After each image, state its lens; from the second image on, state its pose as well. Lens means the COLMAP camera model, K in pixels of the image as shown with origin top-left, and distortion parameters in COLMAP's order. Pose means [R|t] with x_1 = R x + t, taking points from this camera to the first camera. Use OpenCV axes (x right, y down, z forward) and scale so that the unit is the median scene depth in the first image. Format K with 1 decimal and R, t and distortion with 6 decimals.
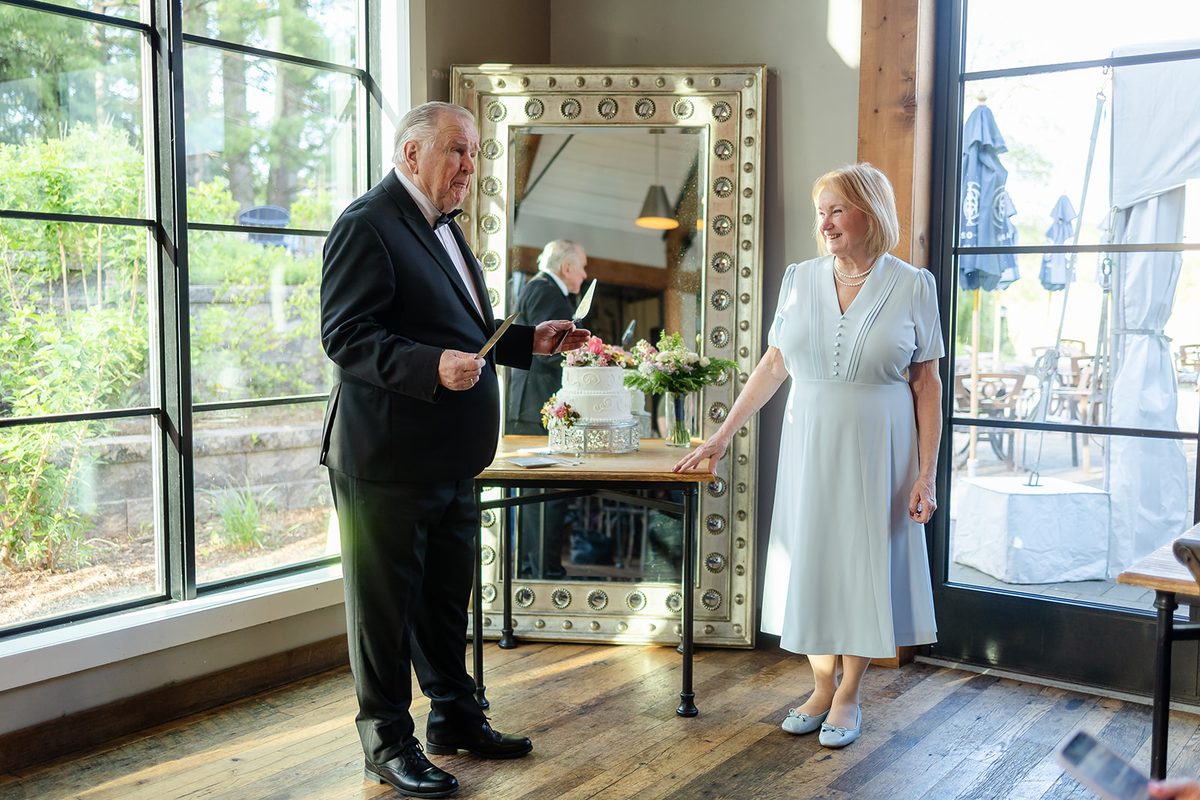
lens RADIAL K [[1515.4, 0, 598.4], [0, 1515.4, 384.3], [0, 0, 1]] dist [0.079872, 0.037986]
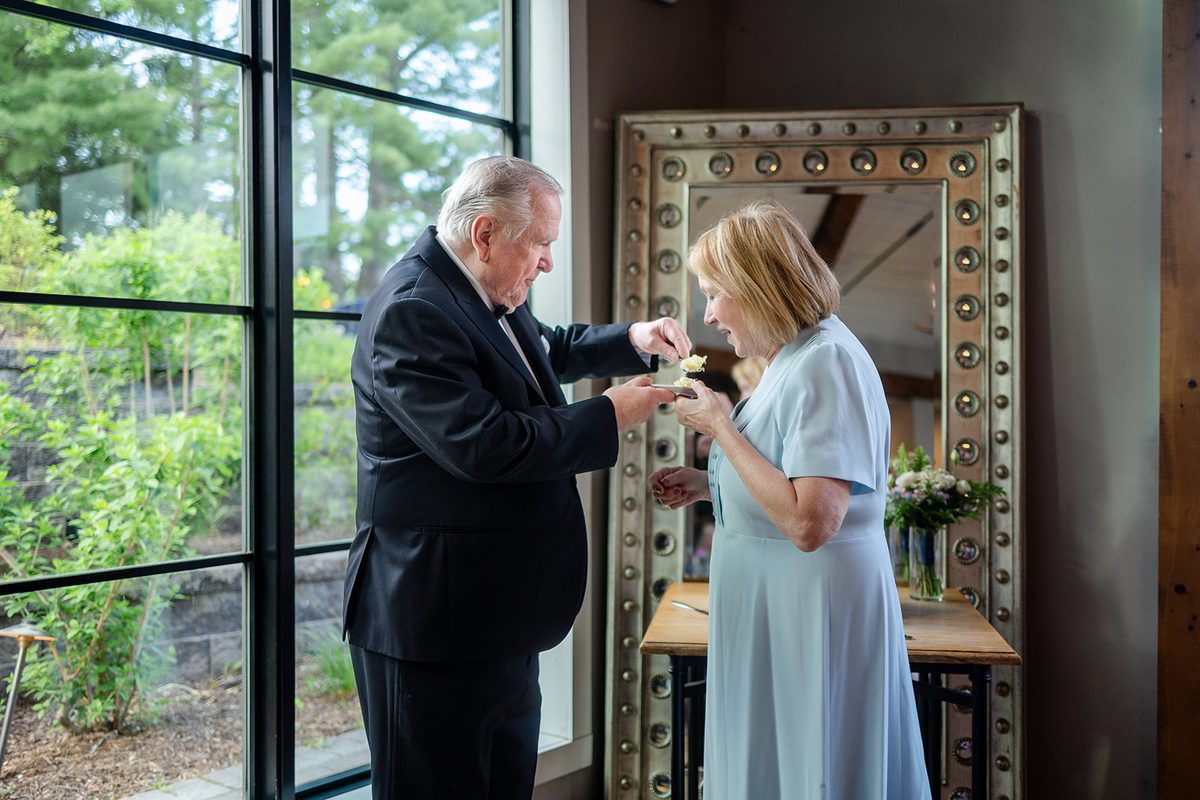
lens RADIAL K [[1535.7, 0, 598.8], [0, 1535.7, 353.3], [0, 0, 1]] dist [0.114560, 0.061827]
pose [[0.998376, -0.007017, -0.056526, -0.048419], [0.002372, 0.996644, -0.081829, -0.013450], [0.056911, 0.081562, 0.995042, 0.158669]]
